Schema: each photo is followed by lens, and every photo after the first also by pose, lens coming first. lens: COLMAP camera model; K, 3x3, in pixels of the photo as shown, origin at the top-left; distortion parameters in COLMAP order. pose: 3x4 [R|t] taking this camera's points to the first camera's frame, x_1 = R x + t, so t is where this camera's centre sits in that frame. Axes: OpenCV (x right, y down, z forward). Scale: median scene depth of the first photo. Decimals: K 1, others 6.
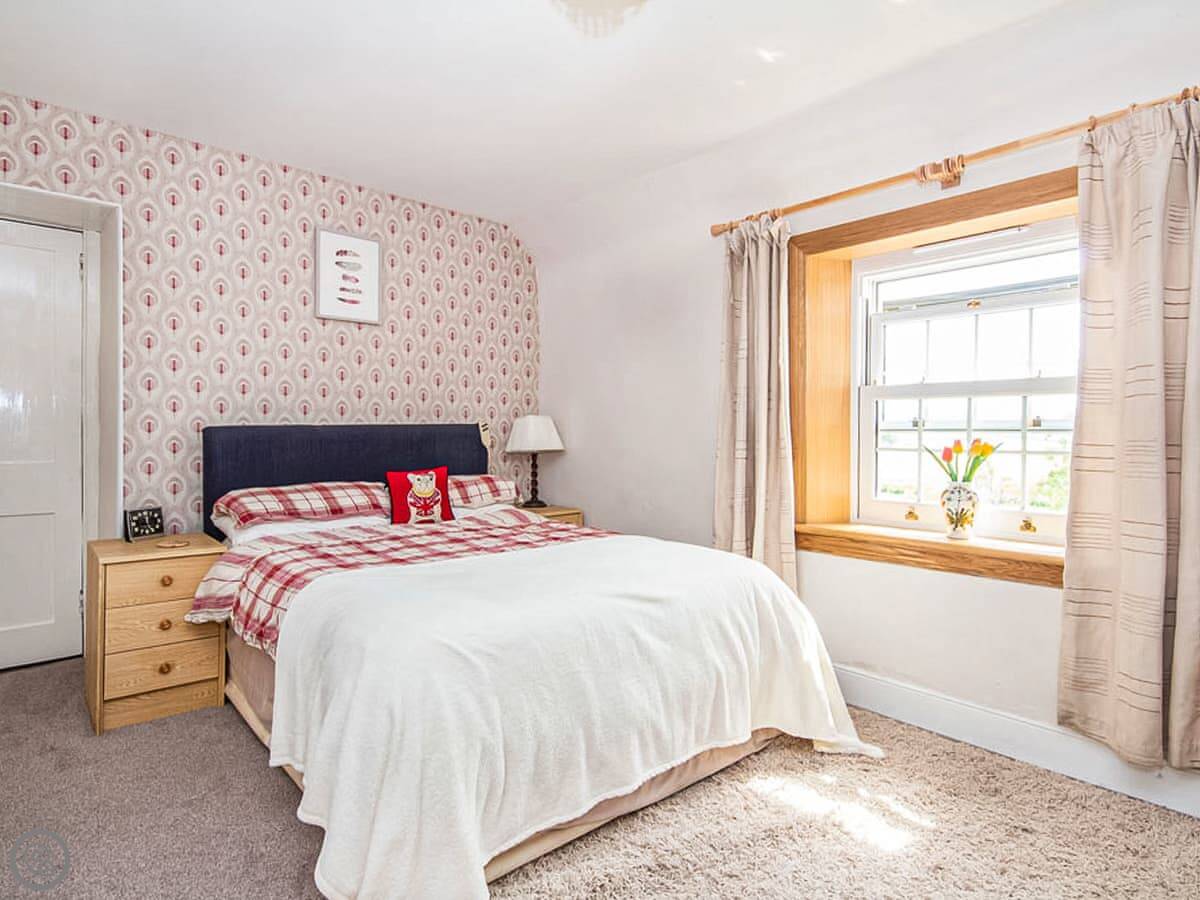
lens RADIAL K [[684.3, 0, 567.8], [0, 684.3, 437.7], [0, 0, 1]] dist [0.001468, 0.002378]
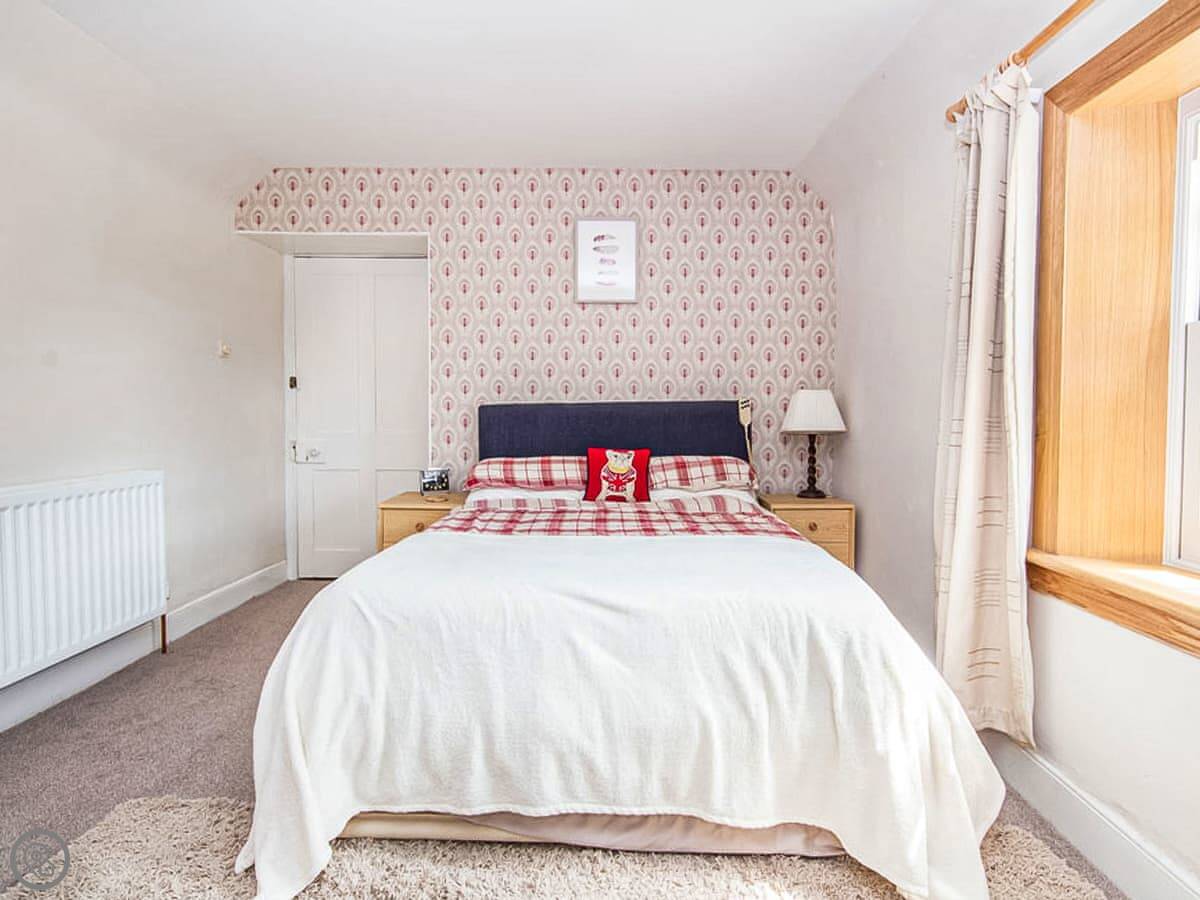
lens RADIAL K [[684.3, 0, 567.8], [0, 684.3, 437.7], [0, 0, 1]] dist [0.001468, 0.002378]
pose [[0.730846, 0.024618, -0.682099, 0.402131], [-0.005526, 0.999530, 0.030154, 0.003695], [0.682520, -0.018268, 0.730638, 0.224584]]
